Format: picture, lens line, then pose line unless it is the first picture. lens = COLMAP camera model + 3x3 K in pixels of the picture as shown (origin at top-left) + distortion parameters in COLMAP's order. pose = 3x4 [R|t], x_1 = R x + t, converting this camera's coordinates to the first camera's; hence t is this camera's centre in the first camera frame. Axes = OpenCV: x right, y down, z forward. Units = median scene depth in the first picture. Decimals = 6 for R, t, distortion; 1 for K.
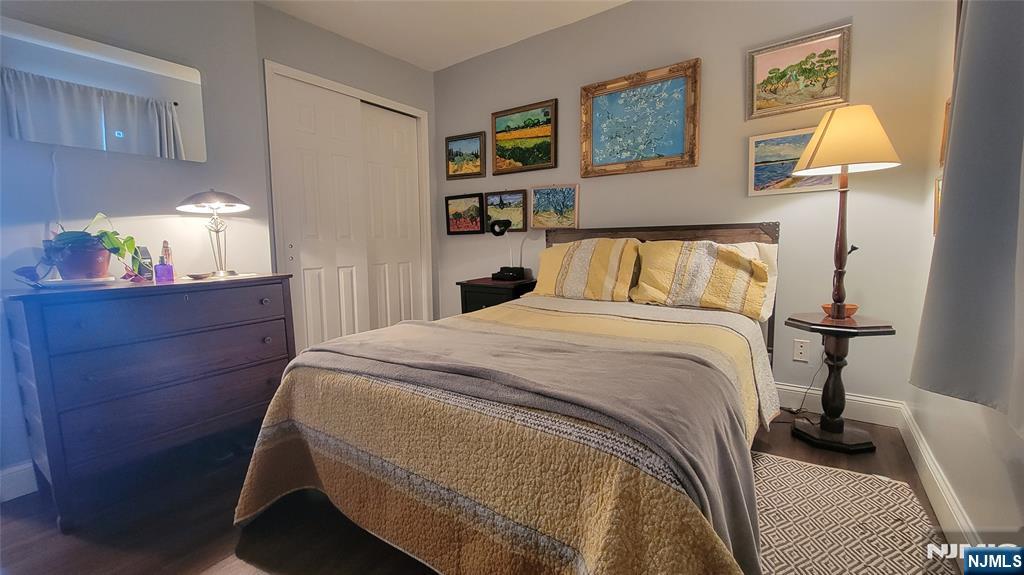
lens RADIAL K [[417.2, 0, 513.4], [0, 417.2, 287.4], [0, 0, 1]] dist [0.000716, 0.000089]
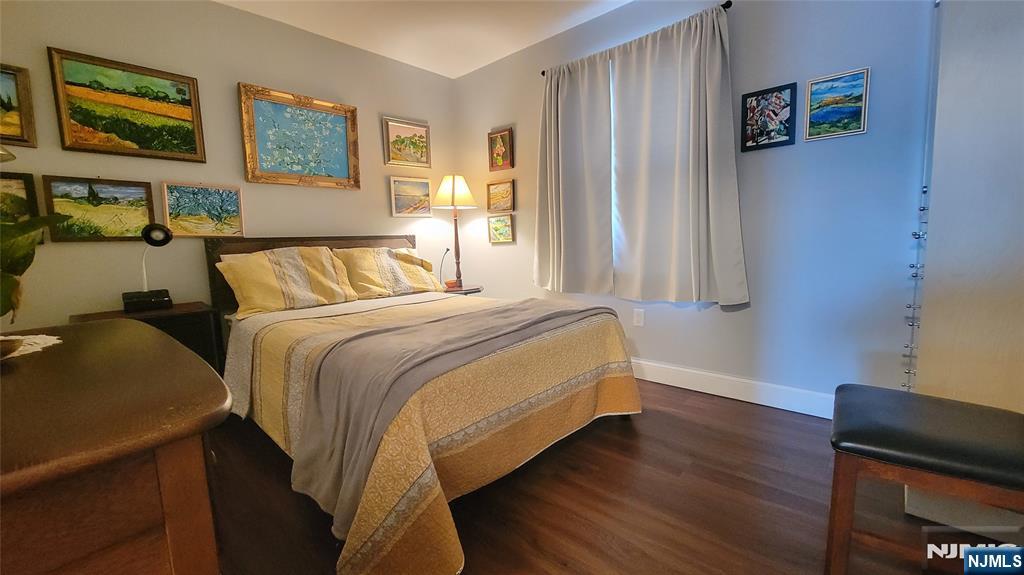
lens RADIAL K [[417.2, 0, 513.4], [0, 417.2, 287.4], [0, 0, 1]] dist [0.000716, 0.000089]
pose [[0.133103, -0.102478, 0.985790, -0.652885], [0.139608, 0.986661, 0.083718, -0.029777], [-0.981220, 0.126481, 0.145634, 0.316997]]
